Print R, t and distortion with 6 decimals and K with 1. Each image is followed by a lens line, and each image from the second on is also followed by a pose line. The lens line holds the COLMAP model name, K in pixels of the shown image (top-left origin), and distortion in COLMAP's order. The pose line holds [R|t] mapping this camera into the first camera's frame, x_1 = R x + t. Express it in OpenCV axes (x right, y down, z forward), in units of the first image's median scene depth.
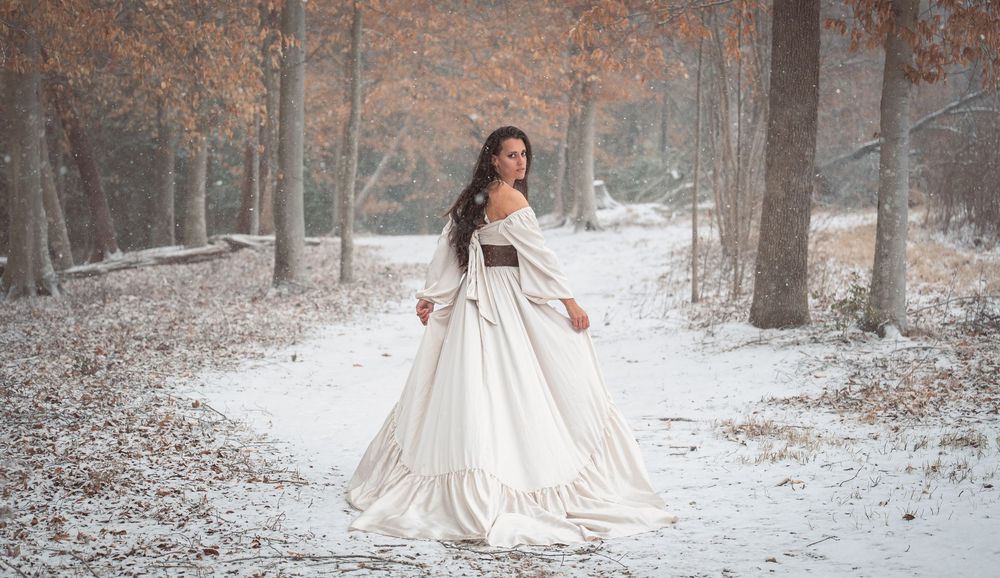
lens RADIAL K [[2072.0, 0, 502.7], [0, 2072.0, 292.2], [0, 0, 1]] dist [-0.218155, 0.000000]
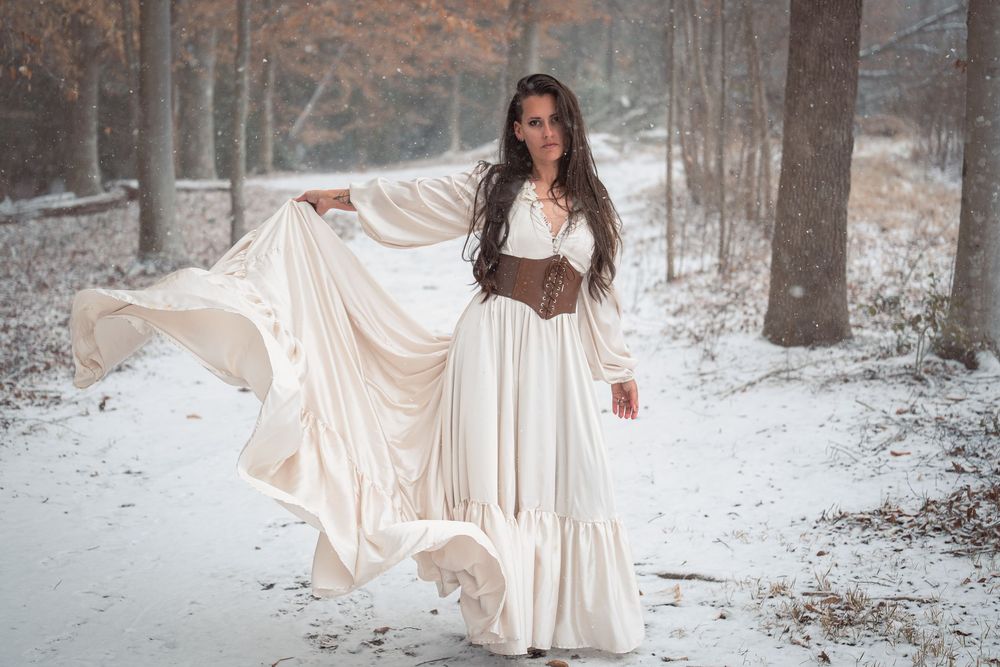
lens RADIAL K [[2018.8, 0, 503.9], [0, 2018.8, 326.7], [0, 0, 1]] dist [-0.097587, 0.000000]
pose [[0.999535, -0.017232, 0.025157, 0.014737], [0.015788, 0.998276, 0.056536, -0.028261], [-0.026088, -0.056113, 0.998084, 0.322118]]
